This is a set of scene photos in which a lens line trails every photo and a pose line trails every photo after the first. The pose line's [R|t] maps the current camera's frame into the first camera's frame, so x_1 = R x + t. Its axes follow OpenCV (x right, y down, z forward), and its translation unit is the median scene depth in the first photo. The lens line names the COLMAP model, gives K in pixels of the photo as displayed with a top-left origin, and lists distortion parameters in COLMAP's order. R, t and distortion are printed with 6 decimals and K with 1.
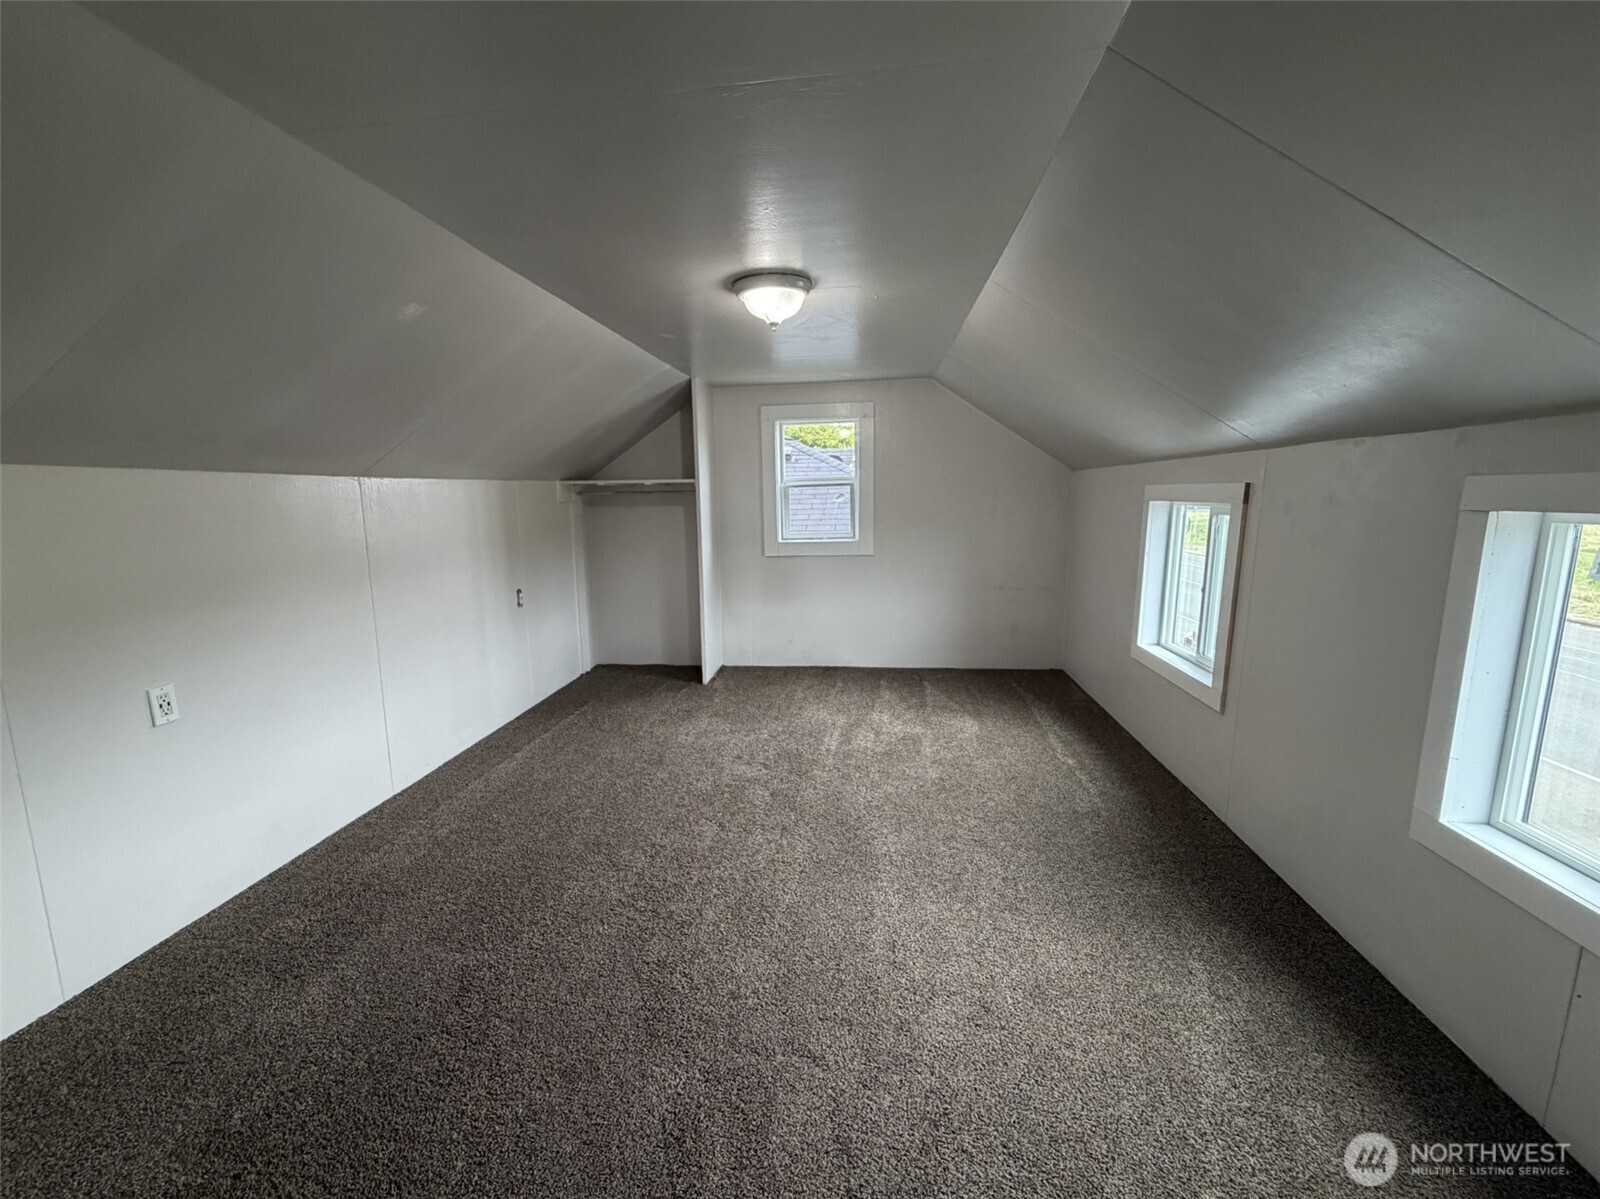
lens RADIAL K [[631.5, 0, 794.8], [0, 631.5, 597.3], [0, 0, 1]] dist [-0.002739, 0.000438]
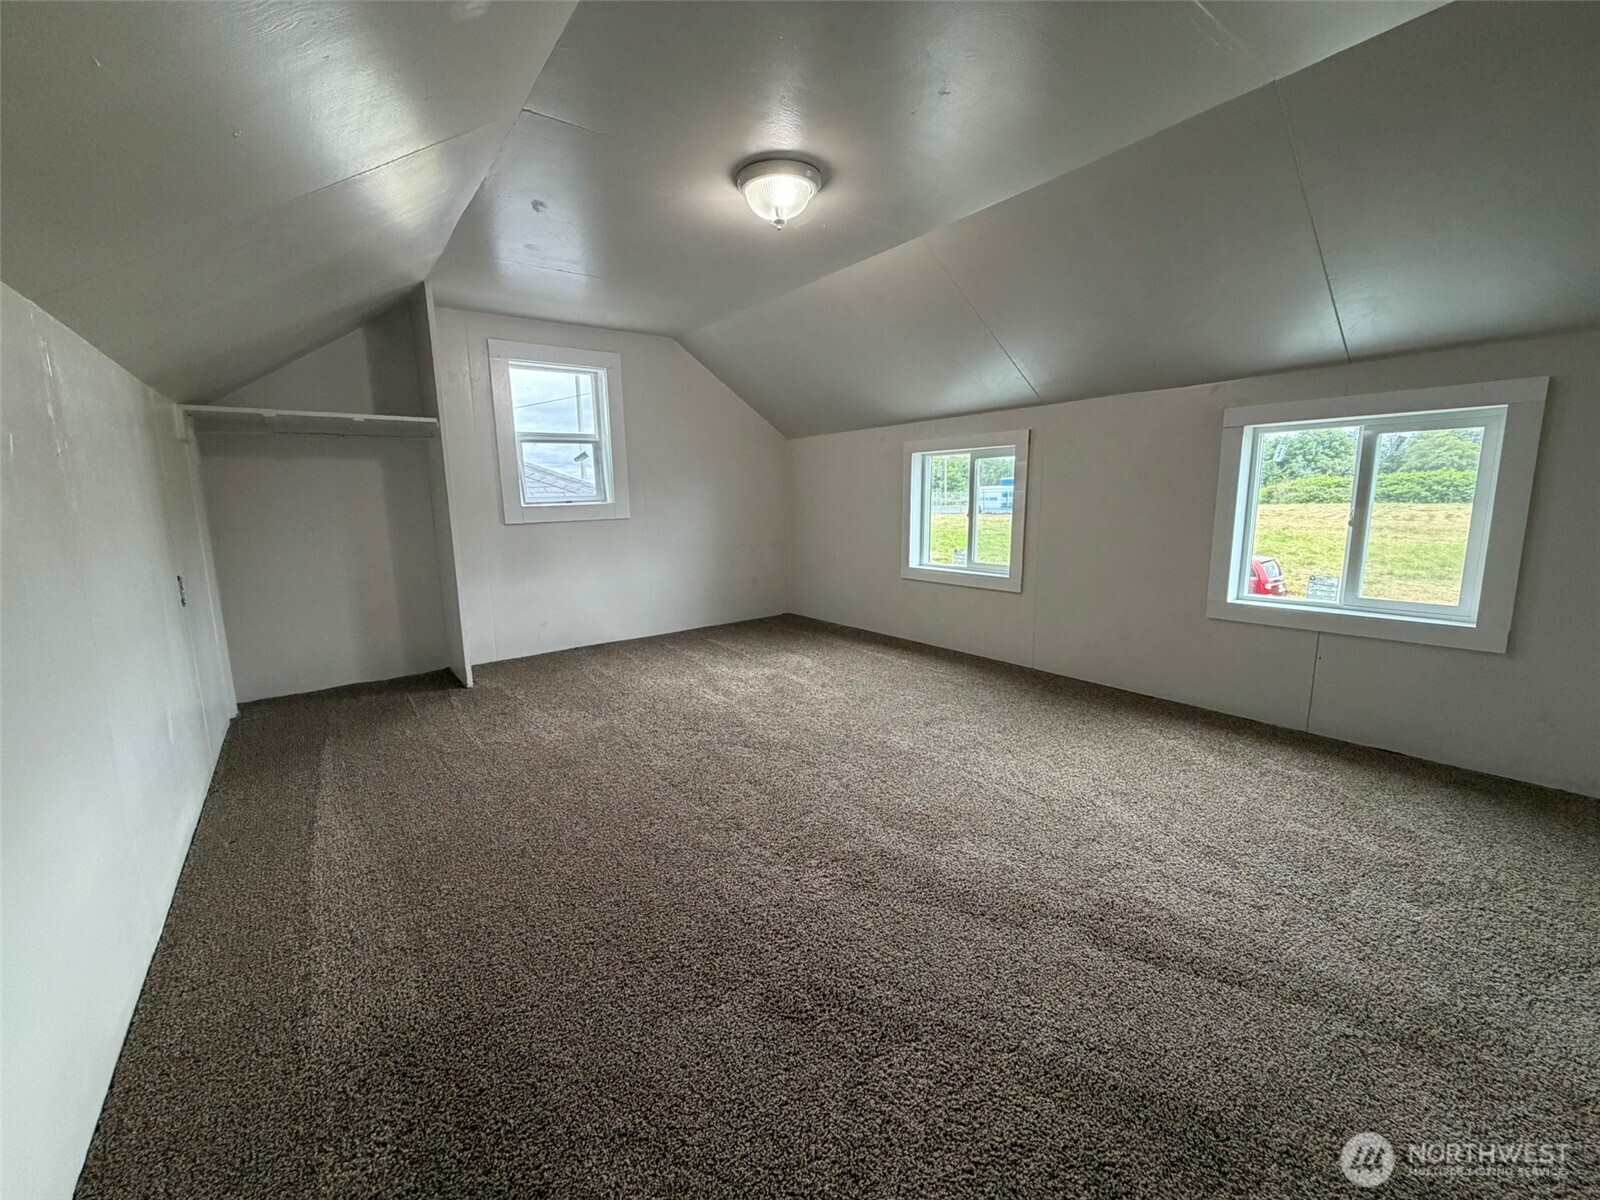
lens RADIAL K [[631.5, 0, 760.4], [0, 631.5, 601.5], [0, 0, 1]] dist [-0.002739, 0.000438]
pose [[0.734866, -0.109081, 0.669383, -0.489462], [0.113672, 0.992829, 0.036997, 0.057315], [-0.668618, 0.048902, 0.741996, 0.233920]]
